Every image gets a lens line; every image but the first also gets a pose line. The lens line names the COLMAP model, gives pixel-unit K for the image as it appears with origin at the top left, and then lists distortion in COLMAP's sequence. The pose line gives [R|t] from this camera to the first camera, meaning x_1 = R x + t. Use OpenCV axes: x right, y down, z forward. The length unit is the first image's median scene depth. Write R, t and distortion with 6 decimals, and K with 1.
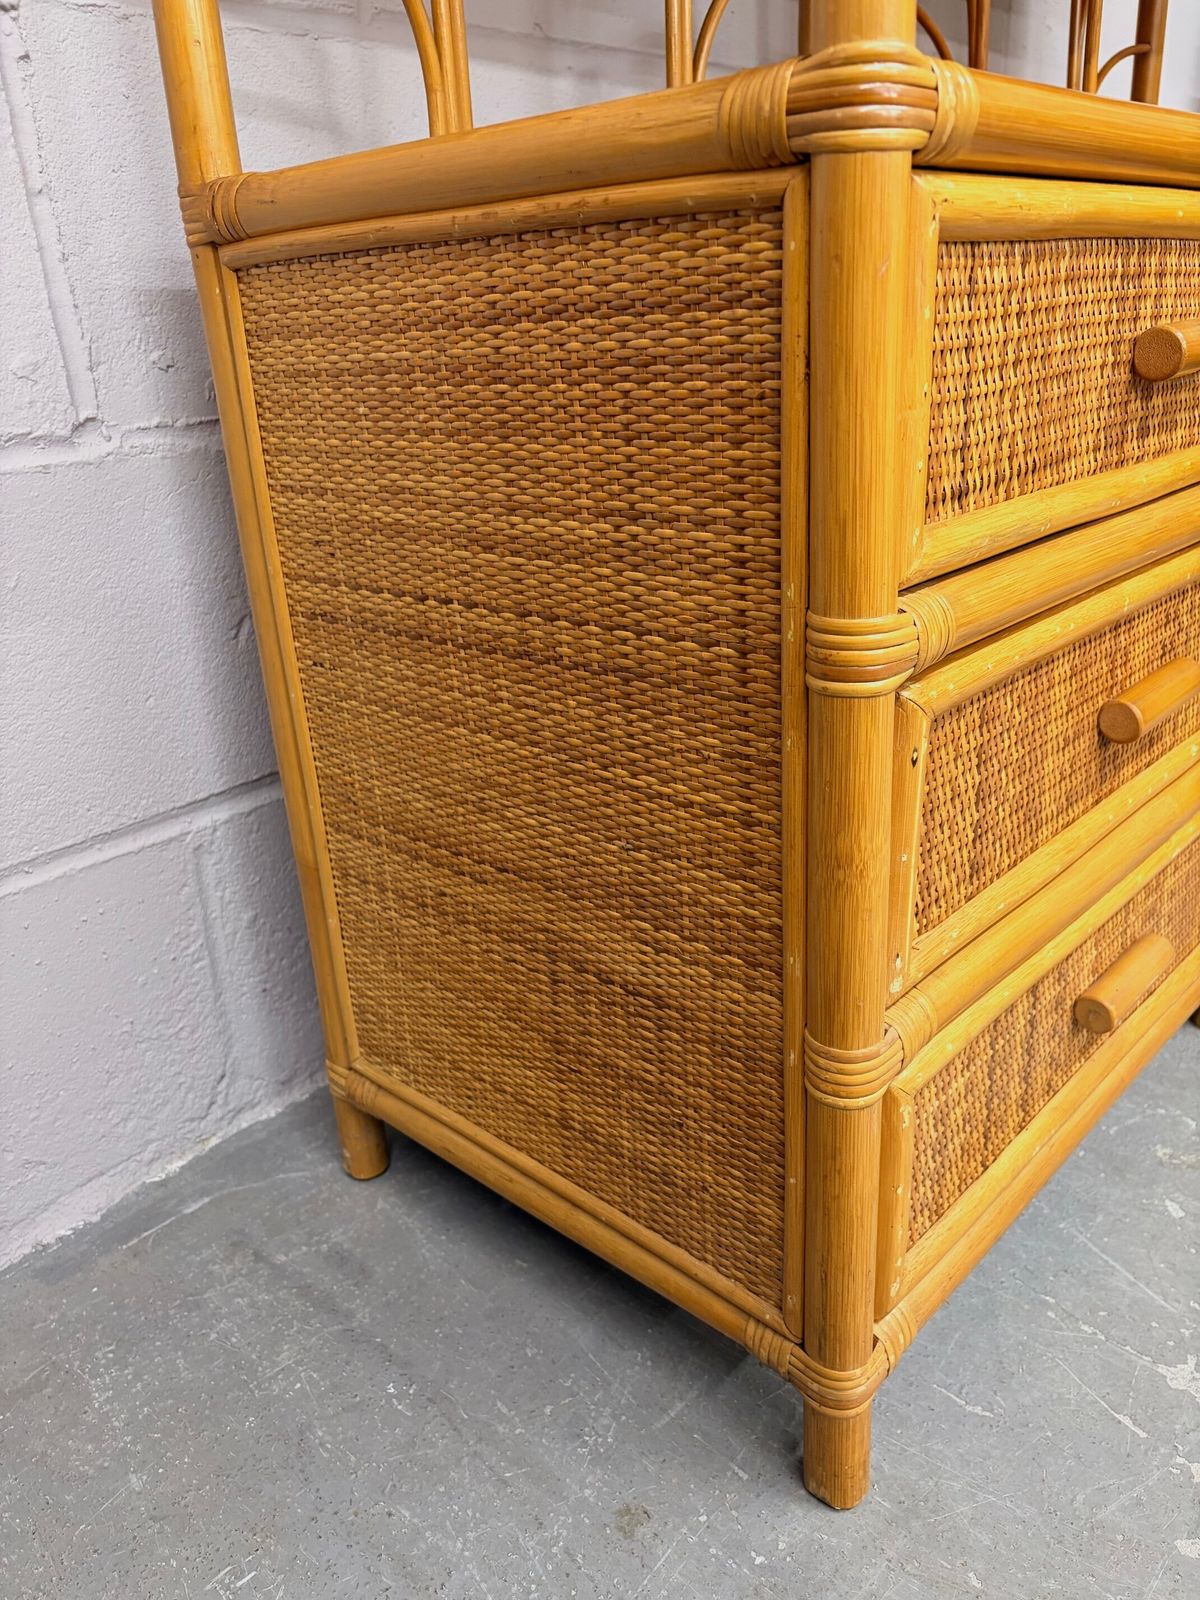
lens RADIAL K [[1231.4, 0, 600.0], [0, 1231.4, 800.0], [0, 0, 1]] dist [0.007258, -0.002810]
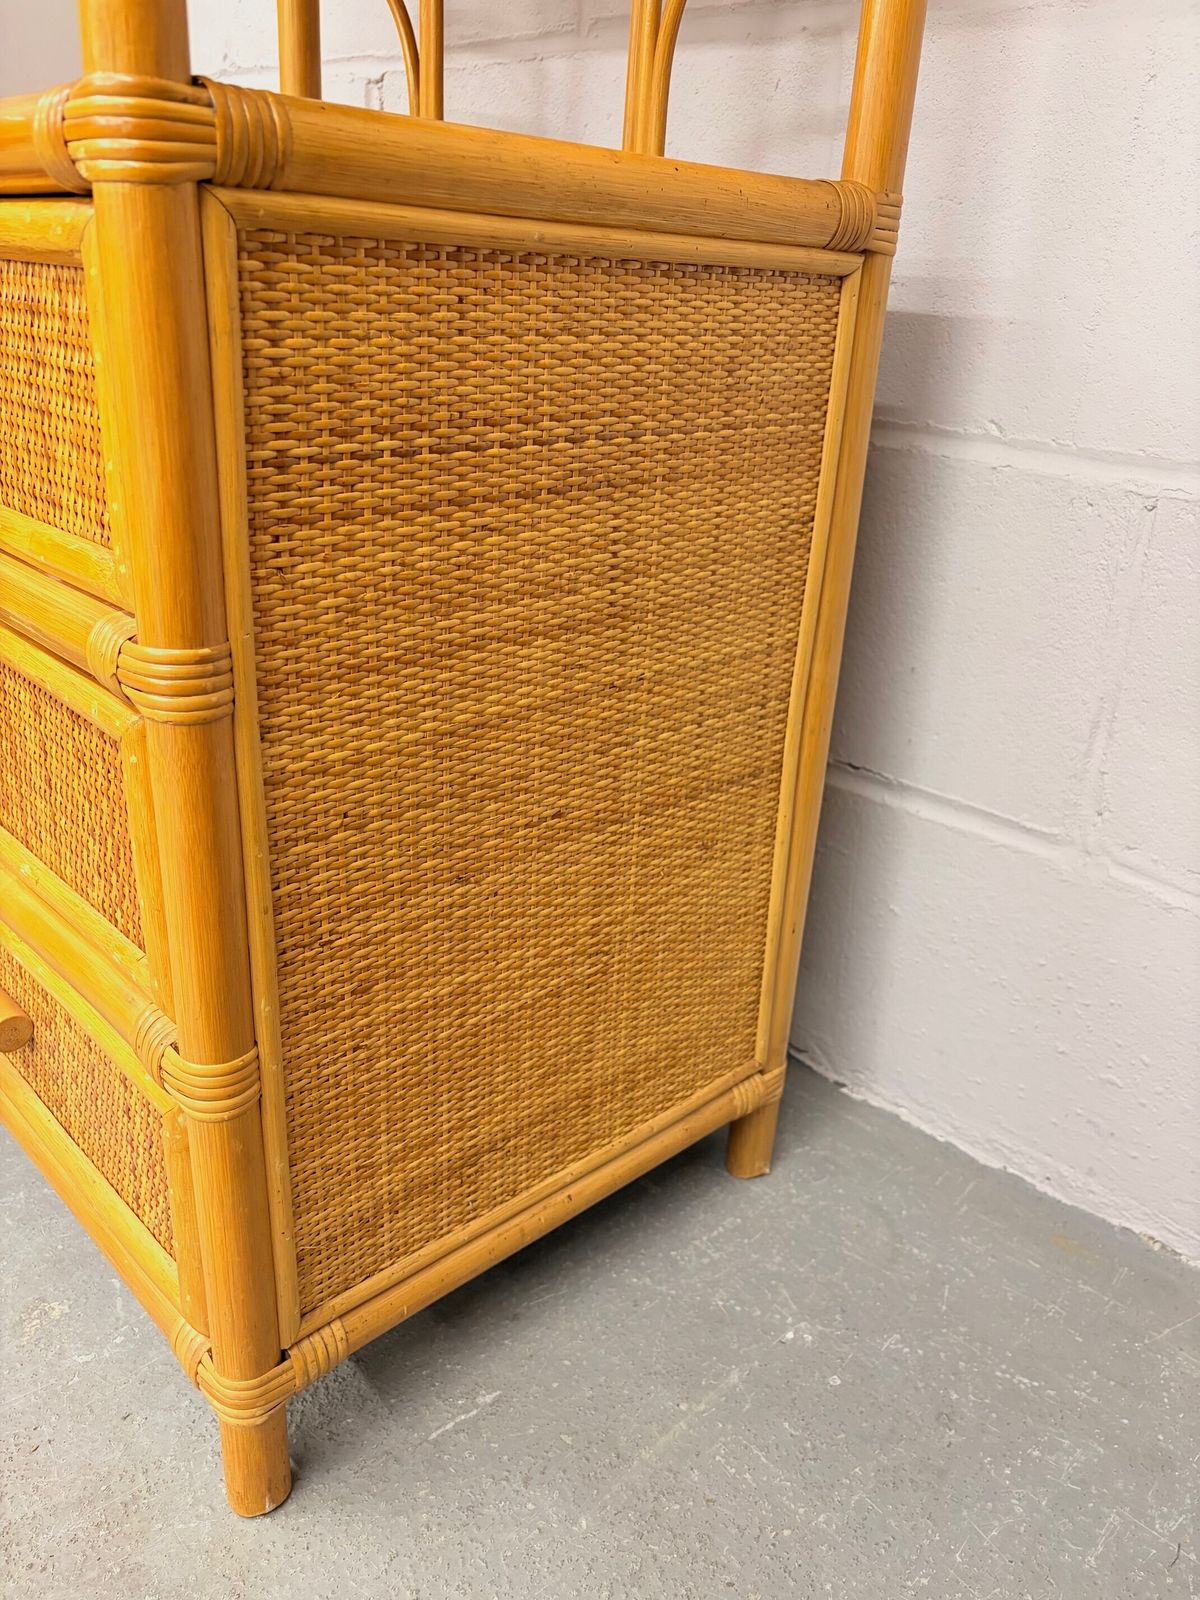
lens RADIAL K [[1231.4, 0, 600.0], [0, 1231.4, 800.0], [0, 0, 1]] dist [0.007258, -0.002810]
pose [[-0.050556, 0.448303, -0.892451, 1.119885], [-0.408526, 0.806133, 0.428085, -0.573623], [0.911346, 0.386231, 0.142388, 1.151589]]
